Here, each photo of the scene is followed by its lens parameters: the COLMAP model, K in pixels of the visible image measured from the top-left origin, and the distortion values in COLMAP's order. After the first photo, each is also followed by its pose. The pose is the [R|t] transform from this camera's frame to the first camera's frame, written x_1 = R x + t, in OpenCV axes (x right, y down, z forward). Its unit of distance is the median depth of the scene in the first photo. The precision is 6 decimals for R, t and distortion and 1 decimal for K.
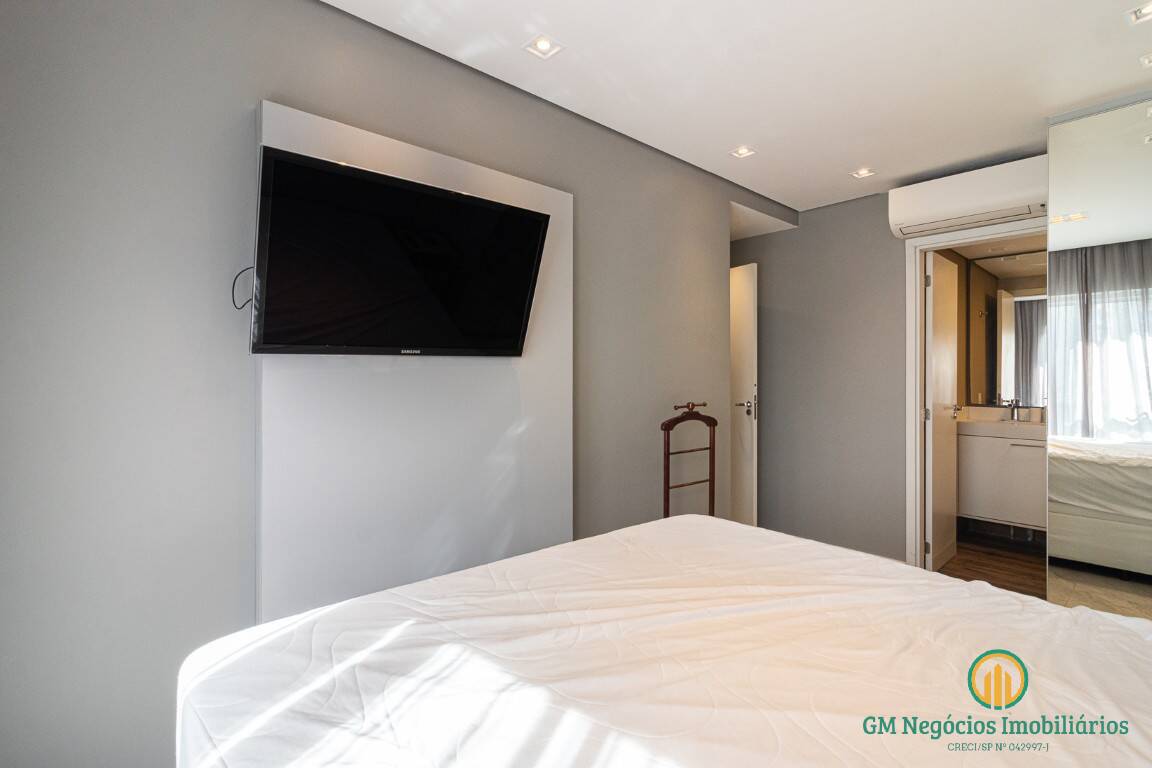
lens RADIAL K [[530.3, 0, 575.9], [0, 530.3, 380.8], [0, 0, 1]] dist [0.001960, -0.000038]
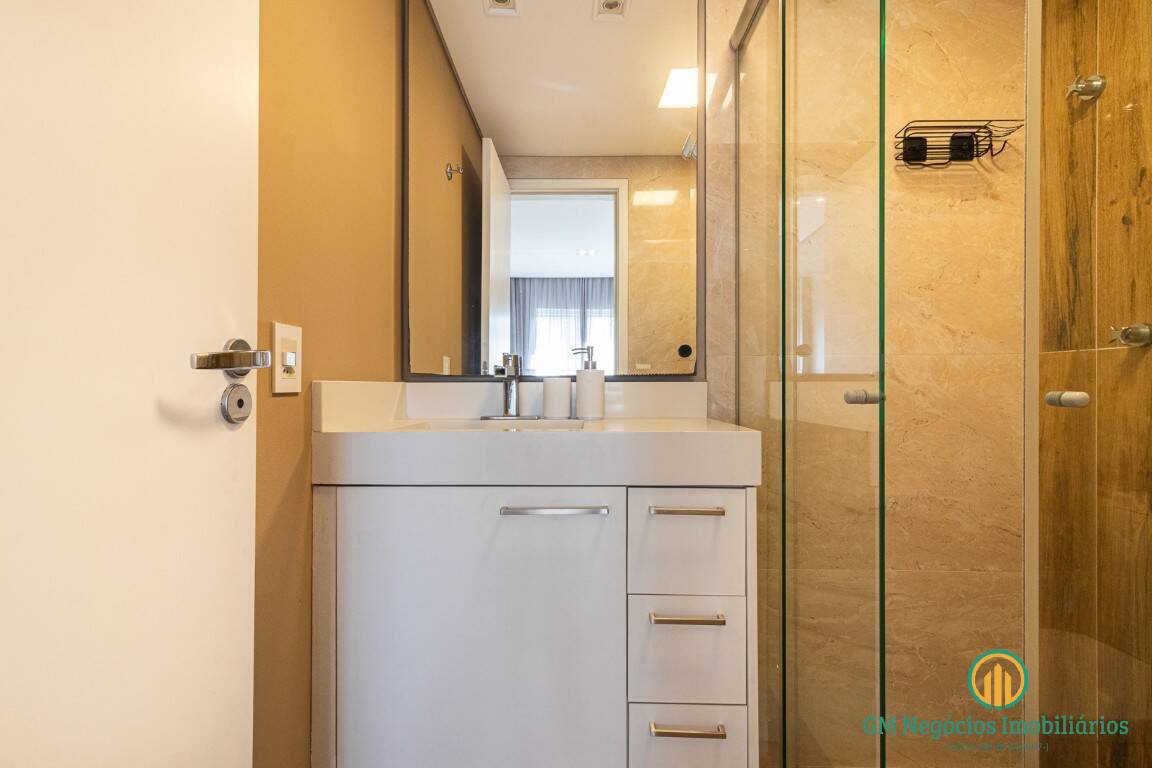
lens RADIAL K [[530.3, 0, 575.9], [0, 530.3, 380.8], [0, 0, 1]] dist [0.001960, -0.000038]
pose [[0.685951, 0.006485, 0.727619, 0.602454], [0.002211, 0.999937, -0.010997, 0.054322], [-0.727645, 0.009153, 0.685893, 0.730996]]
